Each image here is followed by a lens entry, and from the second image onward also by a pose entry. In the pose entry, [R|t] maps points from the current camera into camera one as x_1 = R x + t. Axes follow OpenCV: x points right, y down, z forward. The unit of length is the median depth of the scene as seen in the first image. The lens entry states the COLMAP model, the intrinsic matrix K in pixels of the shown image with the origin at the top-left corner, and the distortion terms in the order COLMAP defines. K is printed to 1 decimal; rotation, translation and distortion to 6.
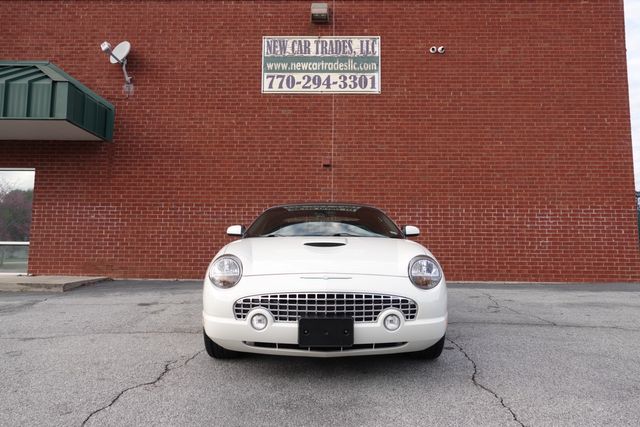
lens RADIAL K [[443.6, 0, 321.2], [0, 443.6, 212.1], [0, 0, 1]] dist [0.004830, 0.001523]
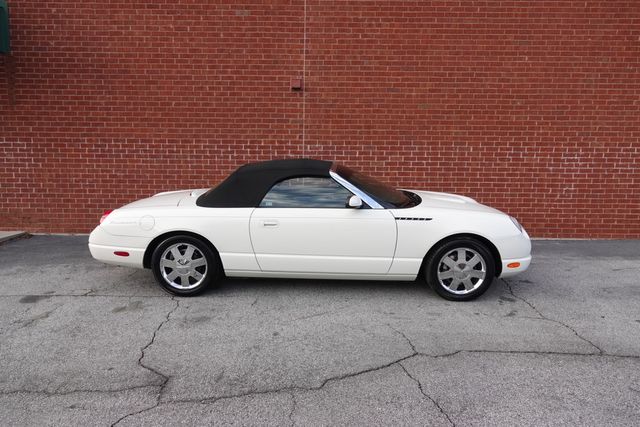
lens RADIAL K [[443.6, 0, 321.2], [0, 443.6, 211.9], [0, 0, 1]] dist [0.004830, 0.001523]
pose [[0.999942, 0.000219, 0.010739, 0.046733], [-0.002440, 0.978286, 0.207247, -0.056141], [-0.010461, -0.207261, 0.978230, 0.208679]]
